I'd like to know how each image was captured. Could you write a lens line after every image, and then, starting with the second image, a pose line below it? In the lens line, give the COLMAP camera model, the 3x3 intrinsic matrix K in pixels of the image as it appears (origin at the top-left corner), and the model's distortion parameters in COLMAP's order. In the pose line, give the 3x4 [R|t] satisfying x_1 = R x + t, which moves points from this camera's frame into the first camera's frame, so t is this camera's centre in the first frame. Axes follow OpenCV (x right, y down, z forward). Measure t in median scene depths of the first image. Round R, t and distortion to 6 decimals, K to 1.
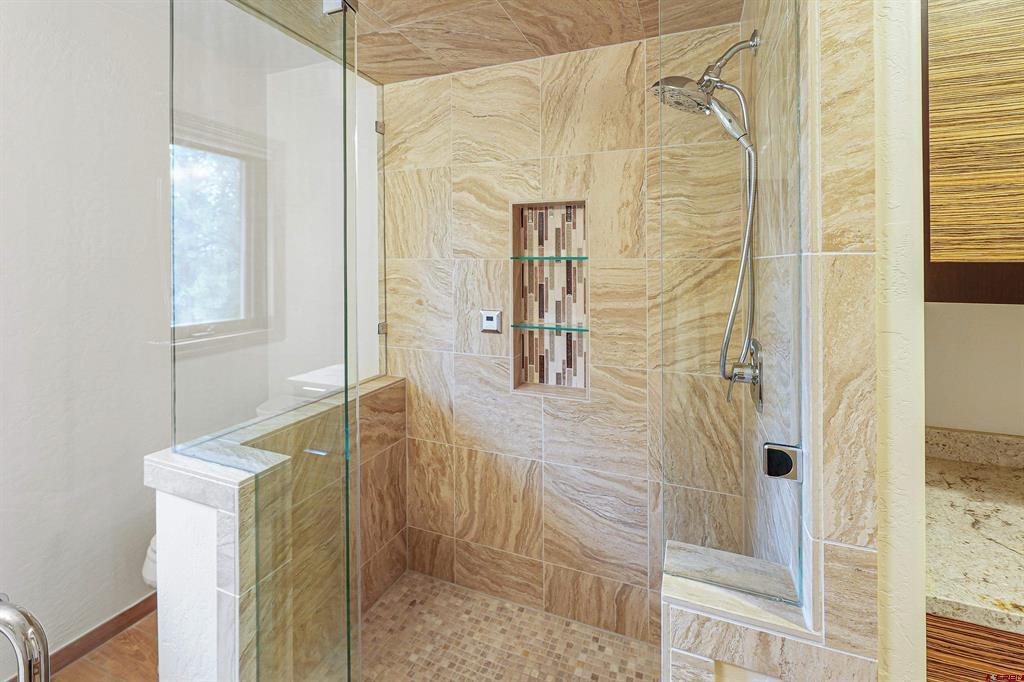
lens RADIAL K [[444.7, 0, 515.2], [0, 444.7, 270.0], [0, 0, 1]] dist [-0.000819, 0.000064]
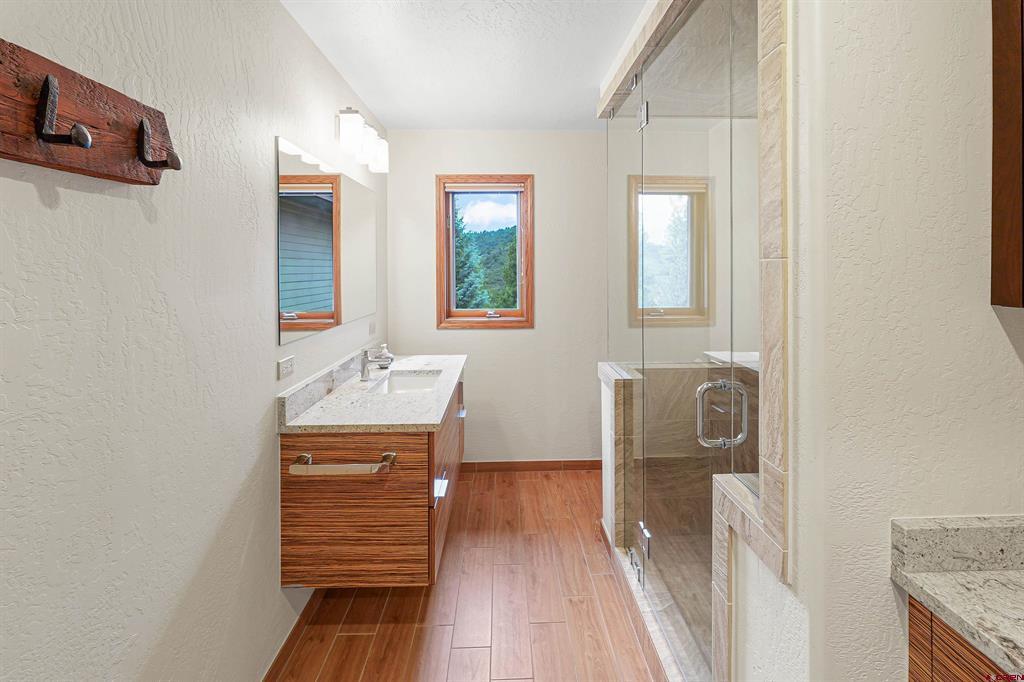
lens RADIAL K [[444.7, 0, 515.2], [0, 444.7, 270.0], [0, 0, 1]] dist [-0.000819, 0.000064]
pose [[0.391804, -0.004176, -0.920039, 1.034312], [-0.004854, 0.999966, -0.006606, 0.004932], [0.920036, 0.007055, 0.391771, -0.193201]]
